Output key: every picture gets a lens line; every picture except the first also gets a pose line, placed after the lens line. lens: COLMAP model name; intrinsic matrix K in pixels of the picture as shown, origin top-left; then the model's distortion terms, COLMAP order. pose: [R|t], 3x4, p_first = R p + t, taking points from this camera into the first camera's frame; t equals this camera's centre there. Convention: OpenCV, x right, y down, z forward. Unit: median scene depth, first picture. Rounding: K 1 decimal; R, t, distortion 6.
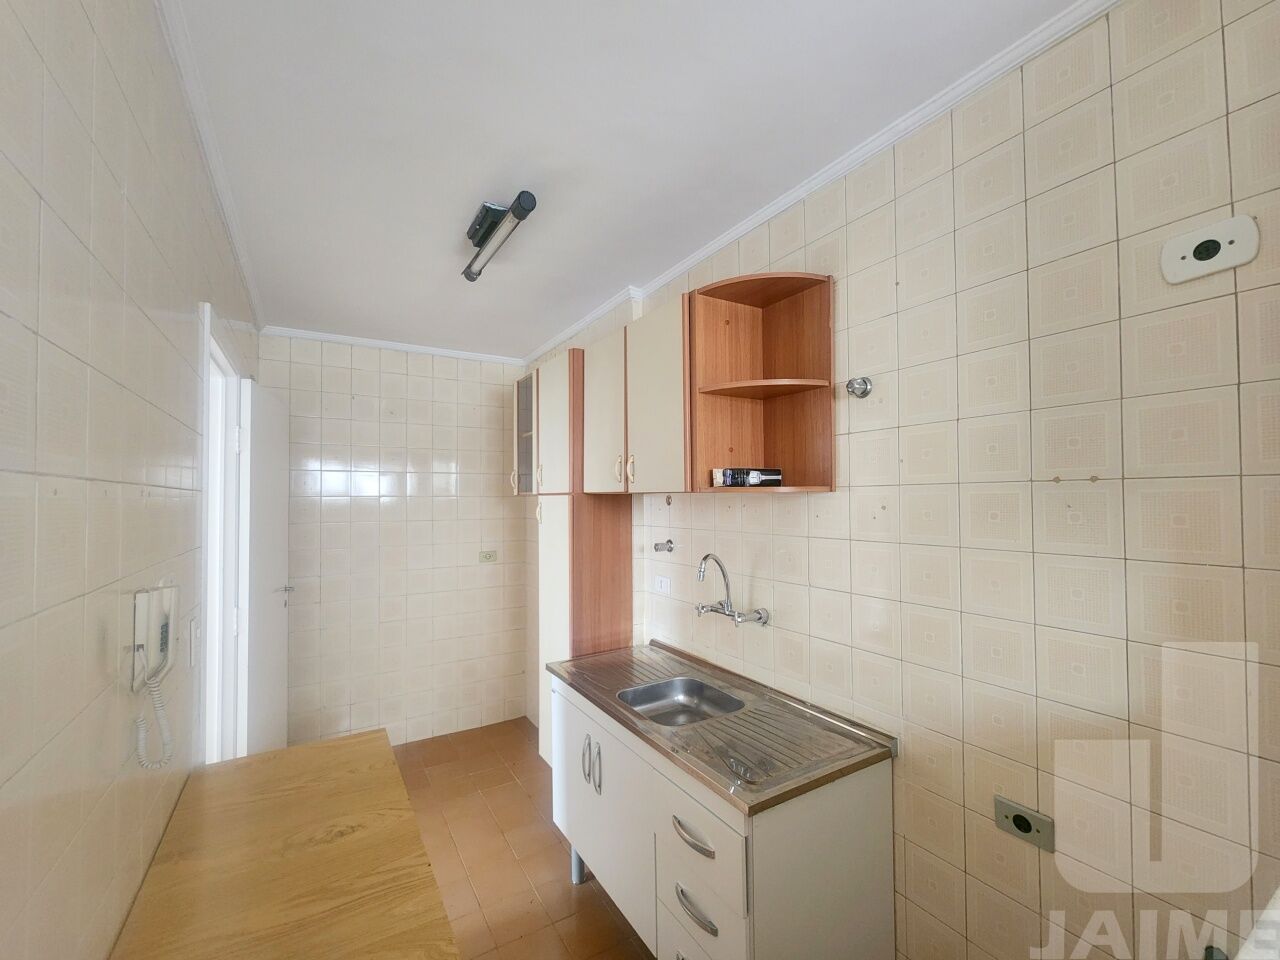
lens RADIAL K [[536.5, 0, 637.6], [0, 536.5, 487.5], [0, 0, 1]] dist [-0.000459, -0.000307]
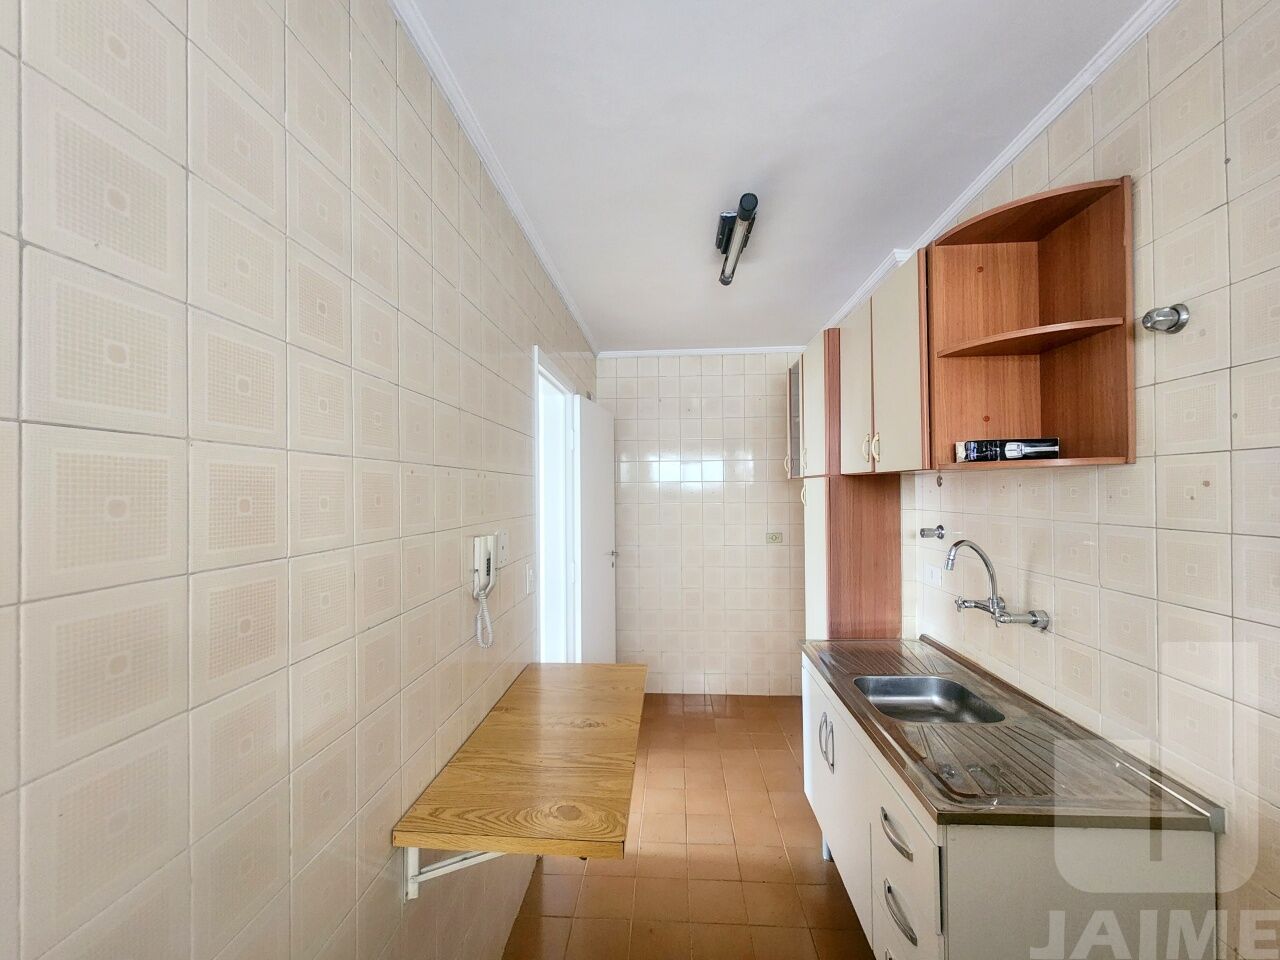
lens RADIAL K [[524.9, 0, 635.9], [0, 524.9, 484.4], [0, 0, 1]] dist [-0.000458, -0.000331]
pose [[0.816988, -0.007598, -0.576604, 0.193151], [0.016999, 0.999796, 0.010911, 0.014868], [0.576404, -0.018716, 0.816951, -0.003525]]
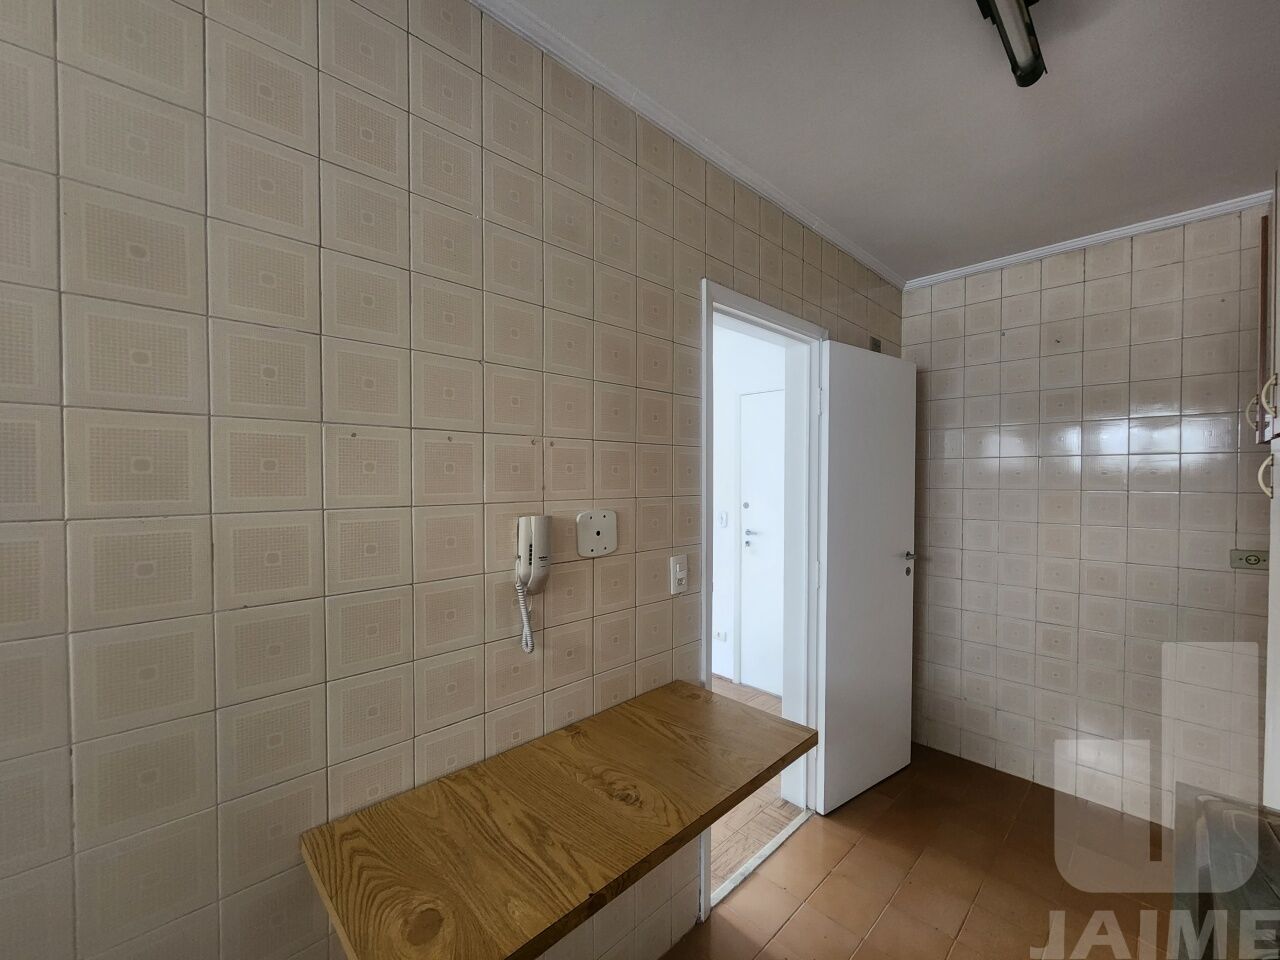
lens RADIAL K [[524.9, 0, 635.9], [0, 524.9, 484.4], [0, 0, 1]] dist [-0.000458, -0.000331]
pose [[0.226362, 0.022170, -0.973791, 0.208530], [0.020367, 0.999415, 0.027488, 0.044327], [0.973830, -0.026056, 0.225778, 0.512010]]
